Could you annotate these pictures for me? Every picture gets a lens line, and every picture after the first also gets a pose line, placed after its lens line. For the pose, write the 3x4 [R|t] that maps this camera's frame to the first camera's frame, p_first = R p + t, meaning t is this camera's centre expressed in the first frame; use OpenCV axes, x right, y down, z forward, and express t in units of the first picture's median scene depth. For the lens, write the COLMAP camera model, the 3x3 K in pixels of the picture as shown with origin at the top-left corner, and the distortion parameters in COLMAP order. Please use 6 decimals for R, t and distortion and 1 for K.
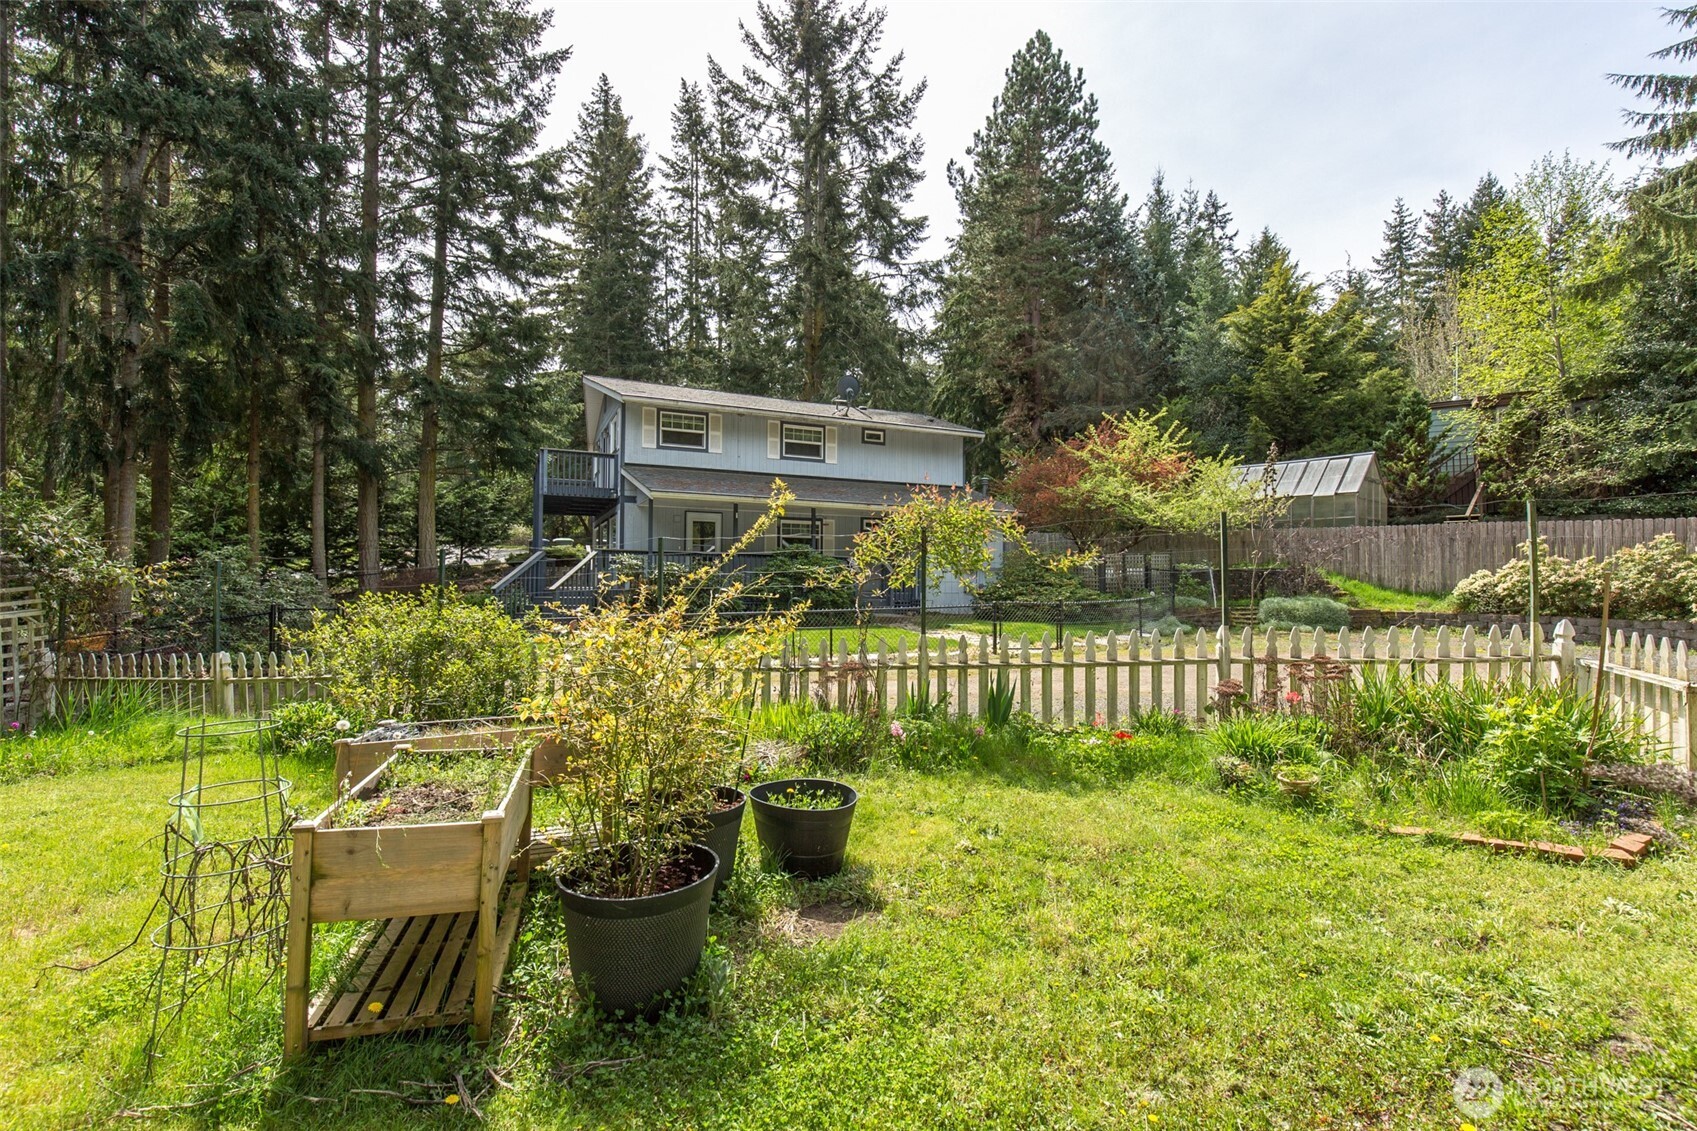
lens RADIAL K [[775.0, 0, 845.6], [0, 775.0, 628.7], [0, 0, 1]] dist [0.027347, -0.013699]
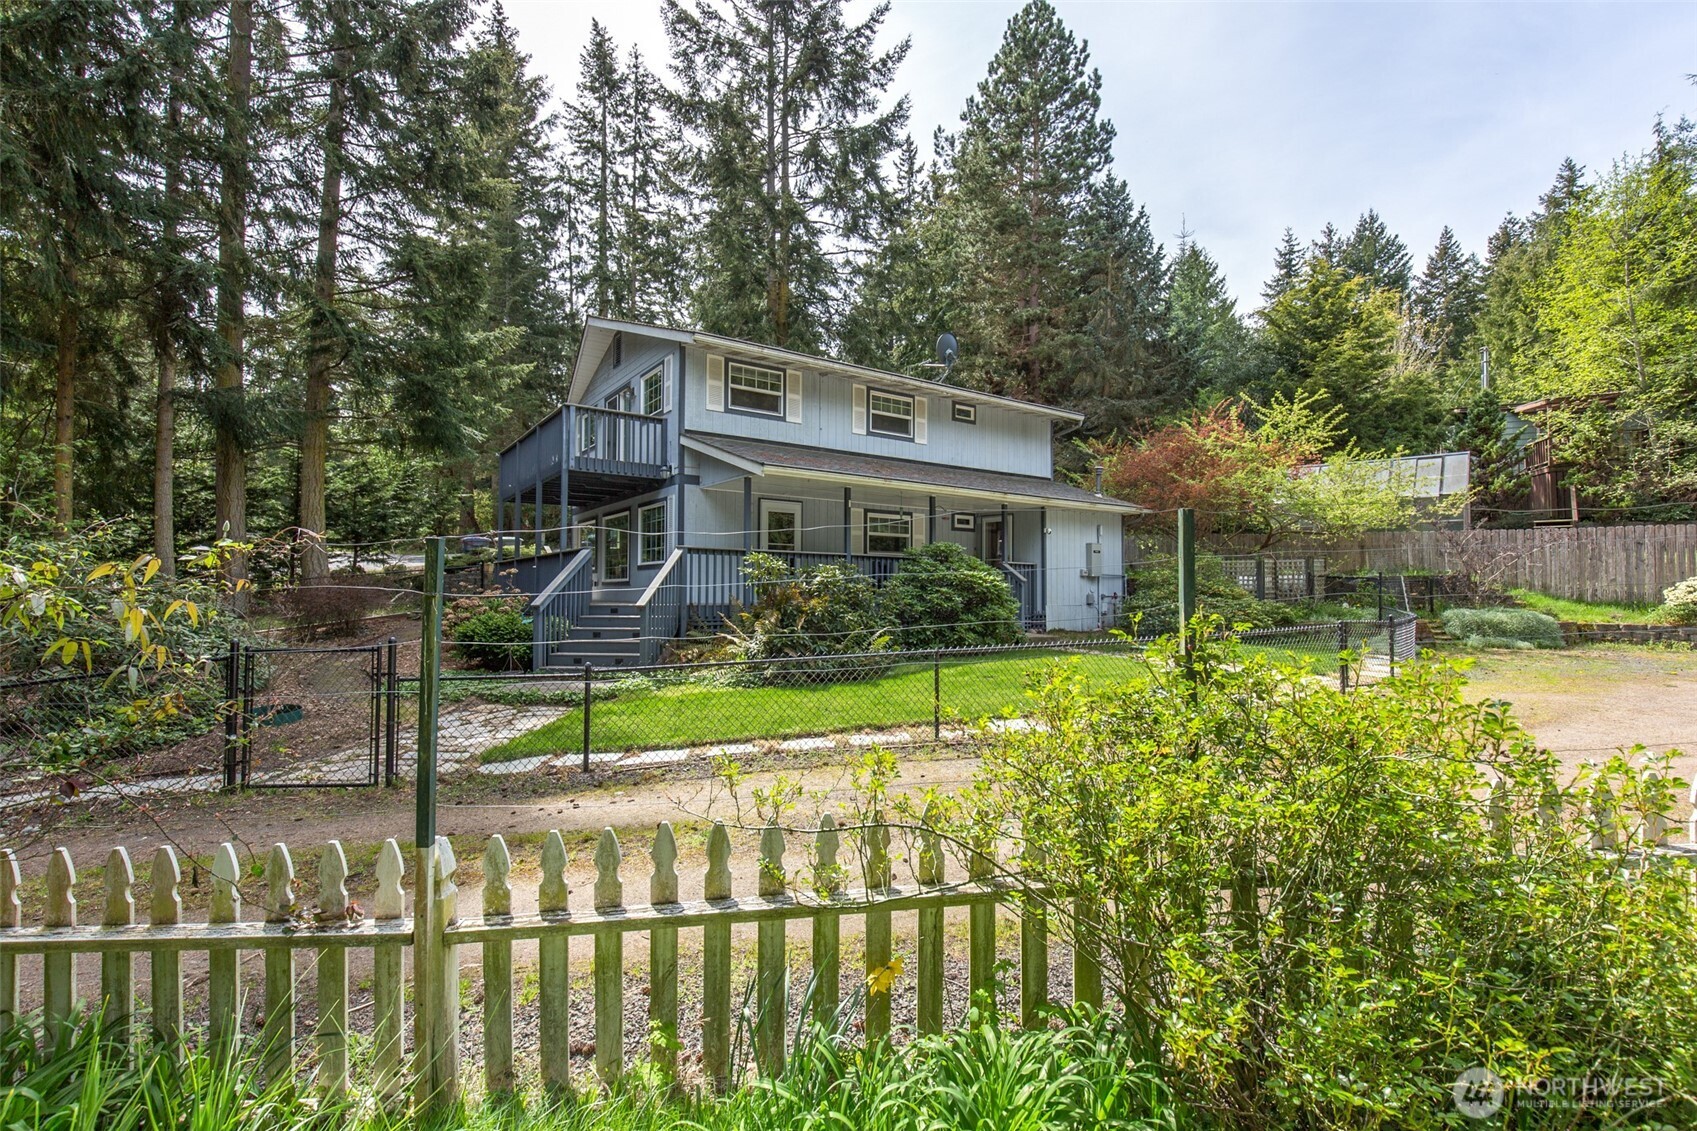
lens RADIAL K [[782.5, 0, 840.2], [0, 782.5, 613.5], [0, 0, 1]] dist [0.011630, -0.000264]
pose [[0.981934, -0.008583, 0.189029, -0.163676], [0.014304, 0.999479, -0.028919, -0.010923], [-0.188683, 0.031100, 0.981546, 0.152118]]
